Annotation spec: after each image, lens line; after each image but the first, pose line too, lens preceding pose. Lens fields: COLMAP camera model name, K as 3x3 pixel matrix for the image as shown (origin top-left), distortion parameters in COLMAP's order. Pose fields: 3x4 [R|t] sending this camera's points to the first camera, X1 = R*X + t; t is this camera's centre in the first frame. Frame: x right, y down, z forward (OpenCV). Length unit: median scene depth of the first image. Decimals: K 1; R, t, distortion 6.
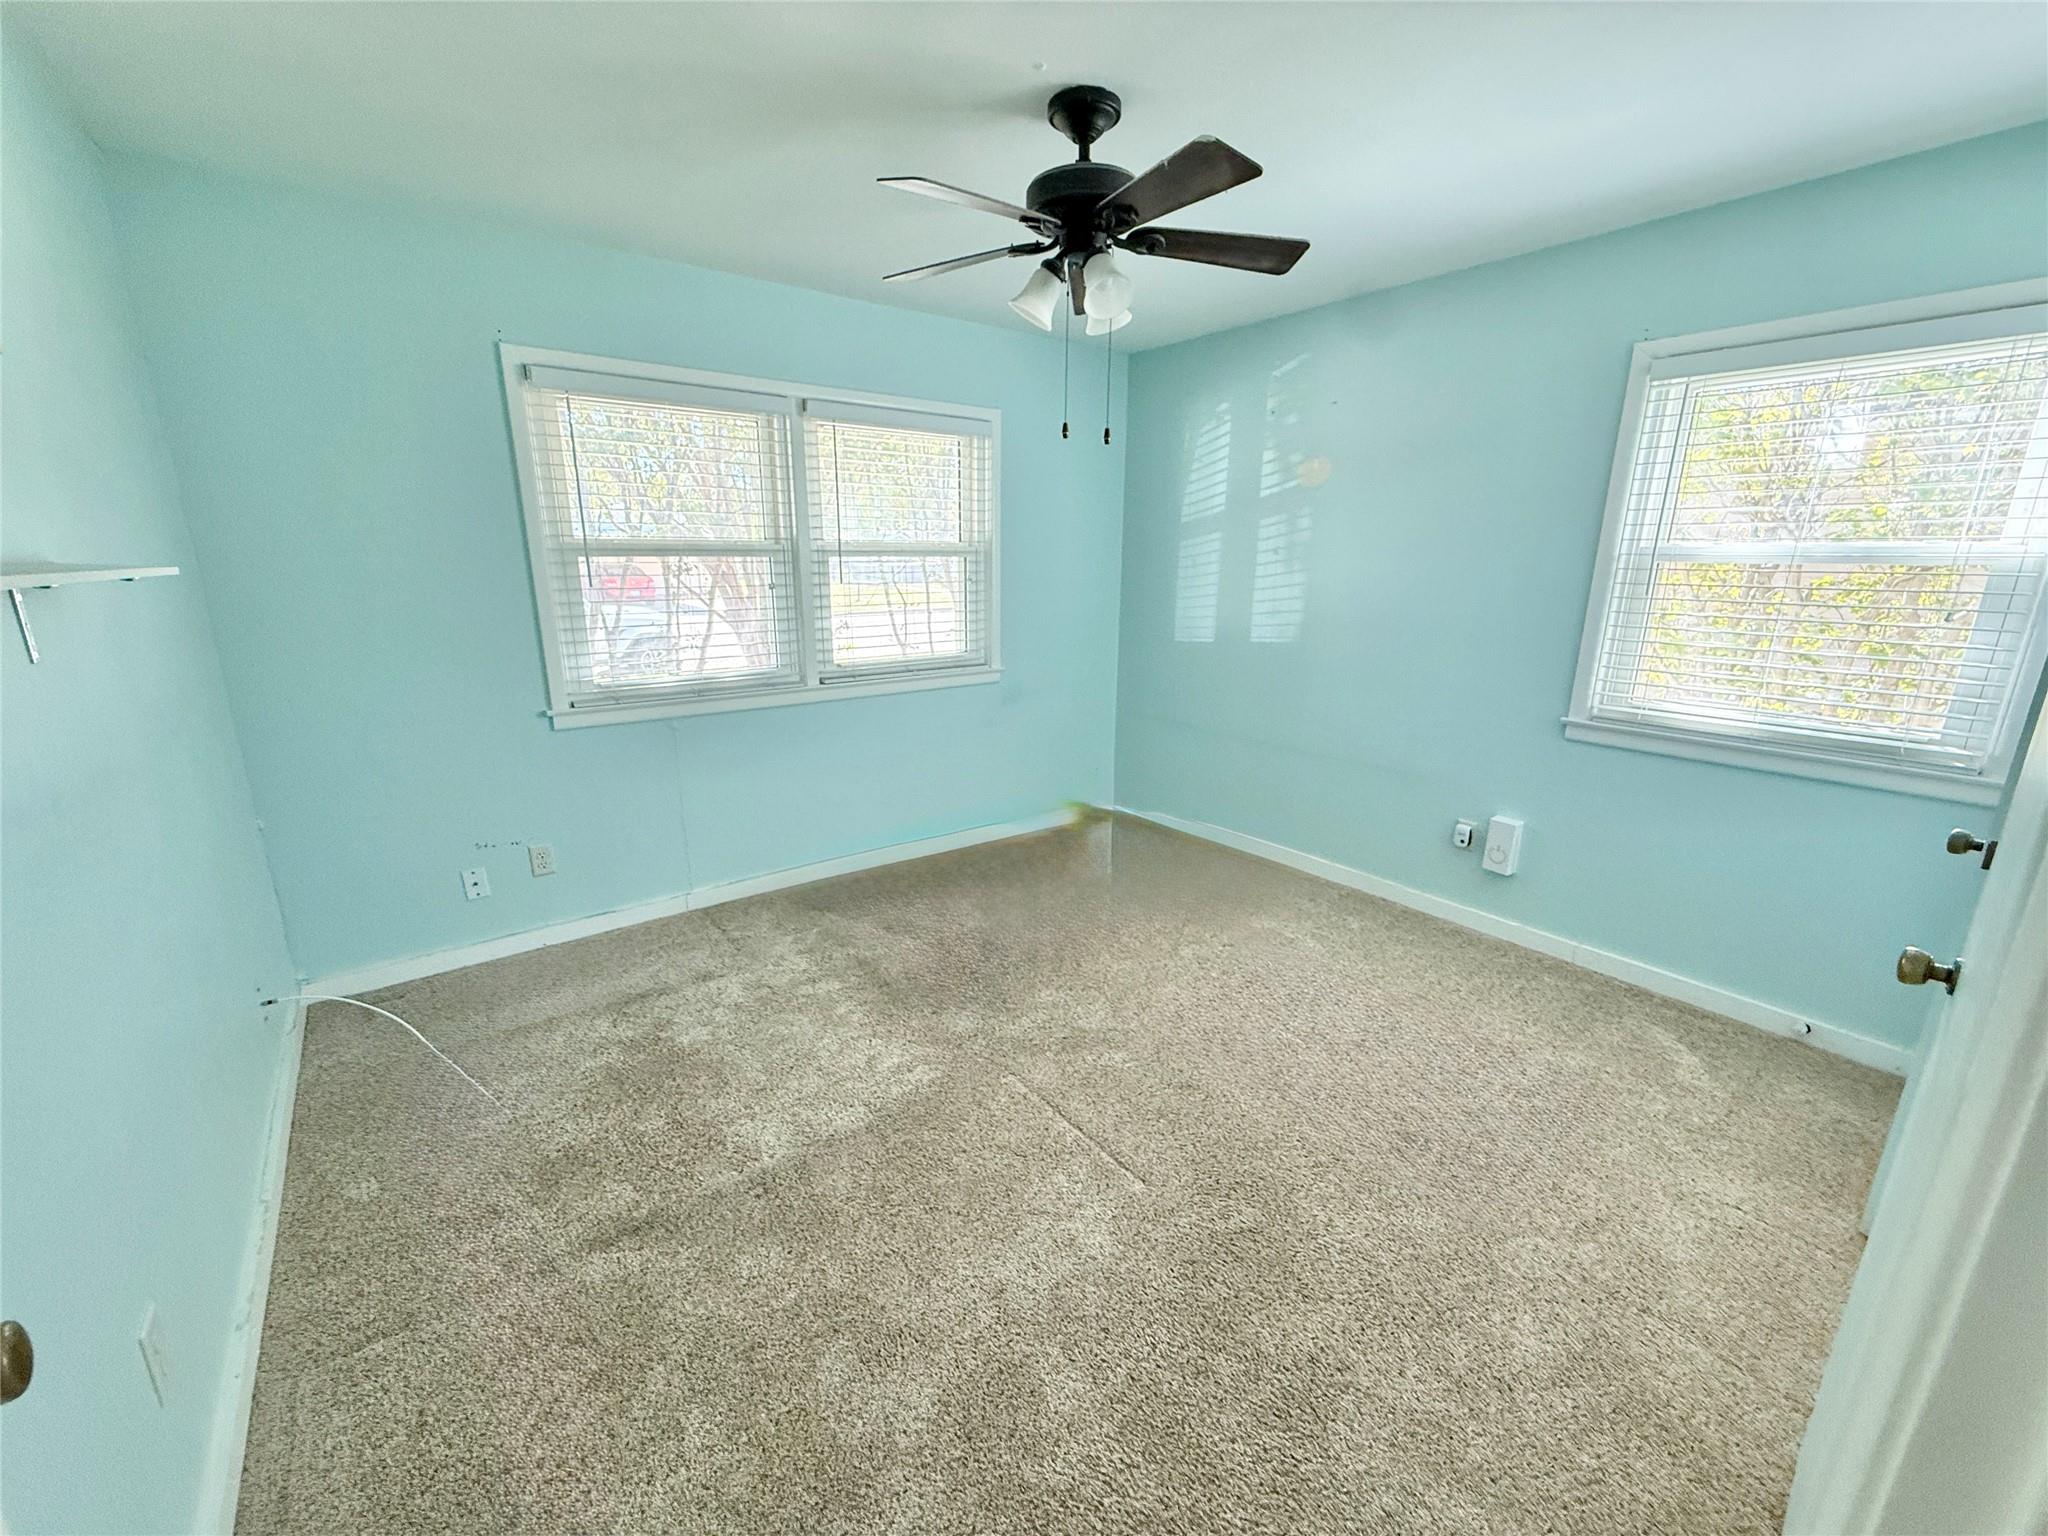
lens RADIAL K [[817.2, 0, 1017.3], [0, 817.2, 767.8], [0, 0, 1]] dist [-0.000169, 0.000089]
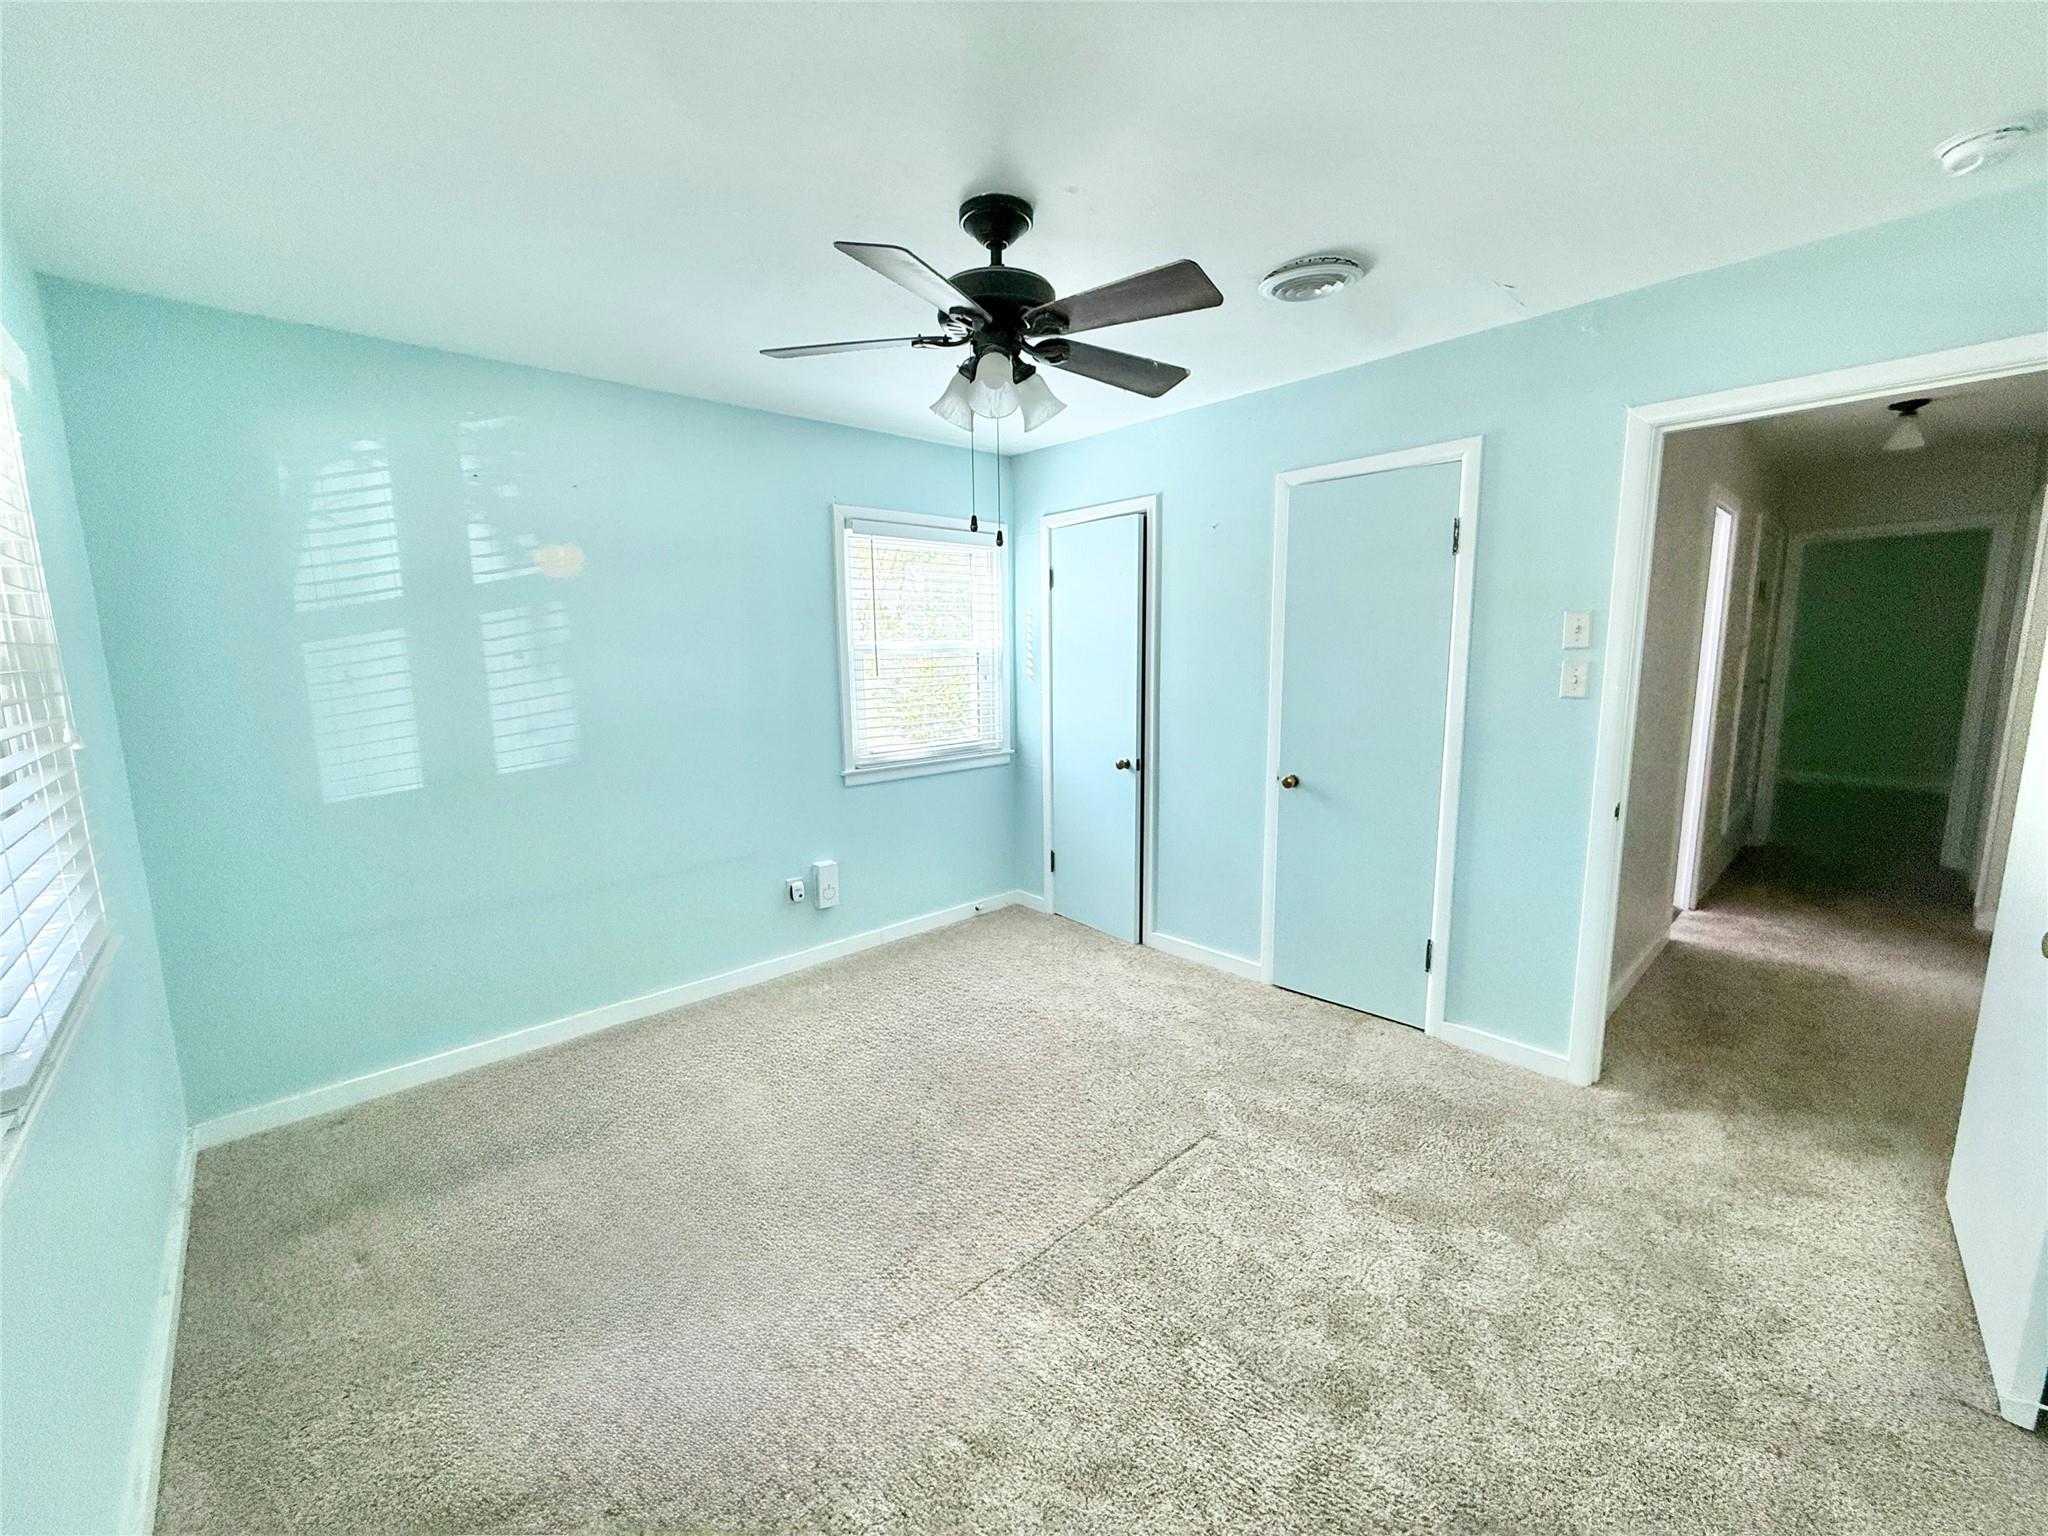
lens RADIAL K [[817.2, 0, 1017.3], [0, 817.2, 767.8], [0, 0, 1]] dist [-0.000169, 0.000089]
pose [[-0.081953, -0.156277, 0.984307, -0.503939], [0.266861, 0.948126, 0.172751, -0.171095], [-0.960244, 0.276831, -0.035998, 0.605059]]
